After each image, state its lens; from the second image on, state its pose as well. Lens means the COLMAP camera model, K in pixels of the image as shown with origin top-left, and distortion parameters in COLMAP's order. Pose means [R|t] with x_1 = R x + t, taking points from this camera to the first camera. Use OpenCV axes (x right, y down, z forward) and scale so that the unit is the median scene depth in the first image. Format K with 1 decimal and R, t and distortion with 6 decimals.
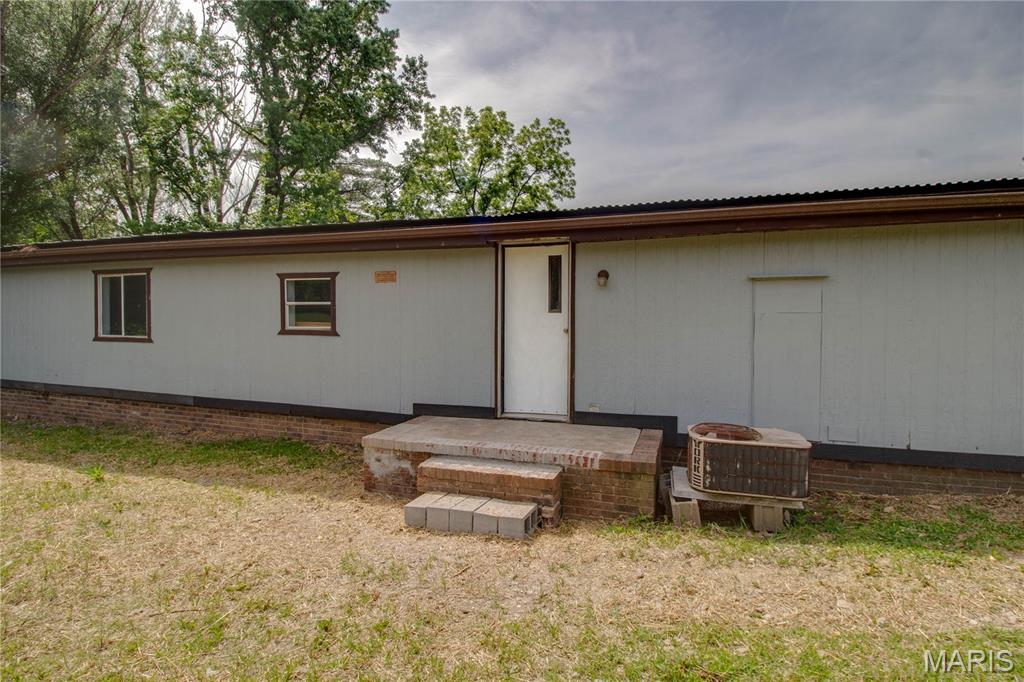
lens RADIAL K [[508.2, 0, 522.0], [0, 508.2, 340.2], [0, 0, 1]] dist [-0.010681, -0.000889]
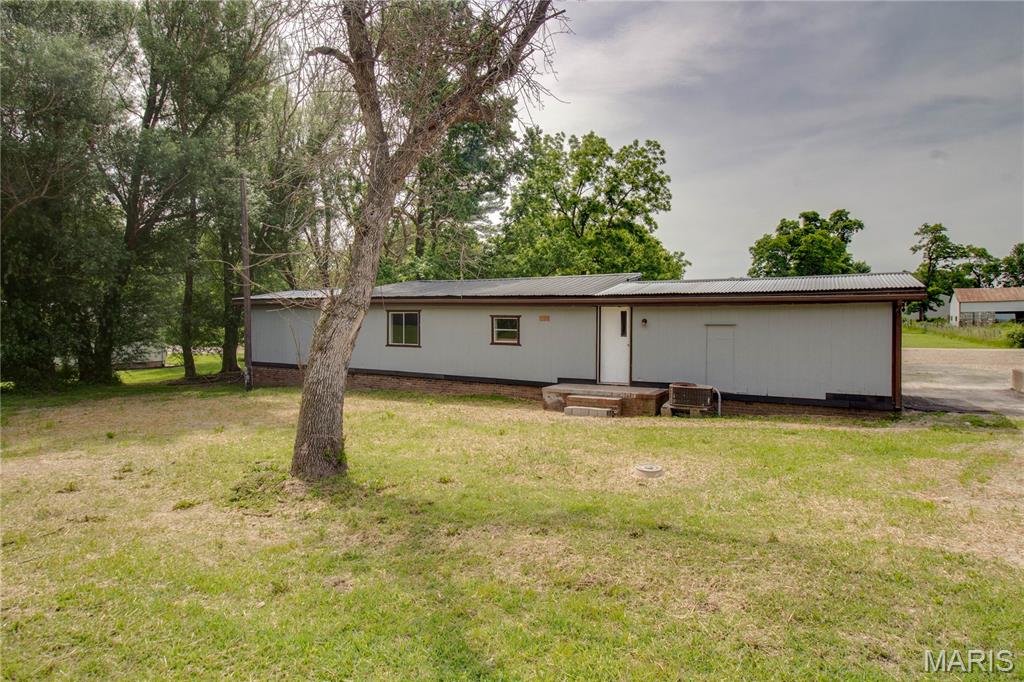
lens RADIAL K [[597.9, 0, 512.0], [0, 597.9, 341.0], [0, 0, 1]] dist [0.003244, 0.000427]
pose [[0.983134, 0.009161, -0.182655, 0.026767], [-0.010139, 0.999939, -0.004422, -0.008158], [0.182603, 0.006199, 0.983167, -0.704726]]
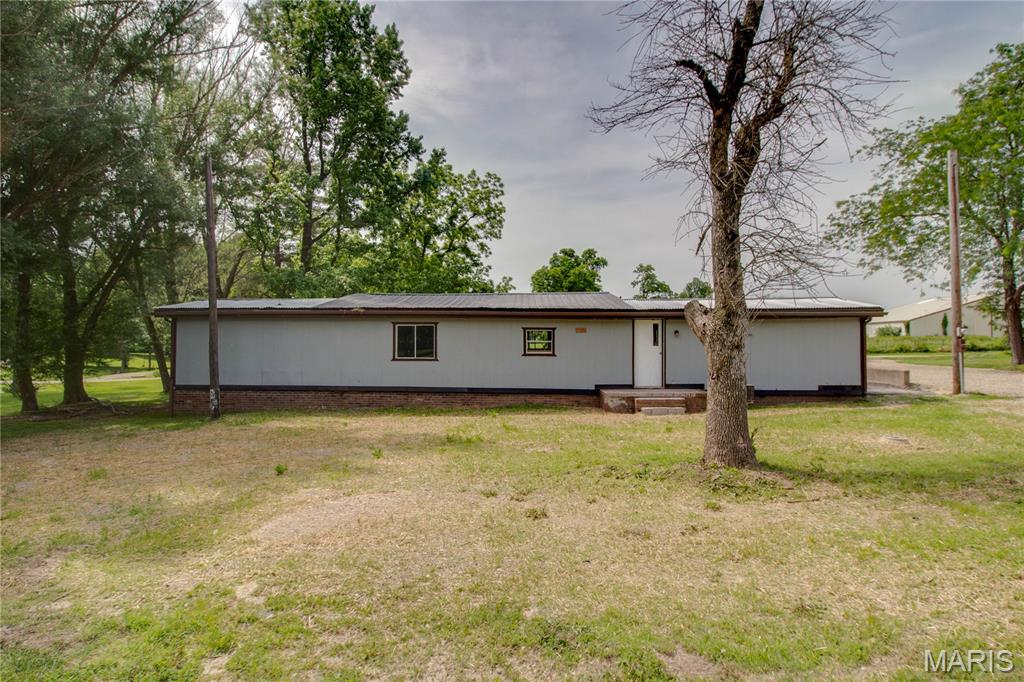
lens RADIAL K [[575.5, 0, 516.9], [0, 575.5, 355.8], [0, 0, 1]] dist [-0.001165, -0.000830]
pose [[0.959896, -0.008501, 0.280228, -0.600538], [0.013329, 0.999794, -0.015327, 0.012506], [-0.280039, 0.018447, 0.959811, -0.668724]]
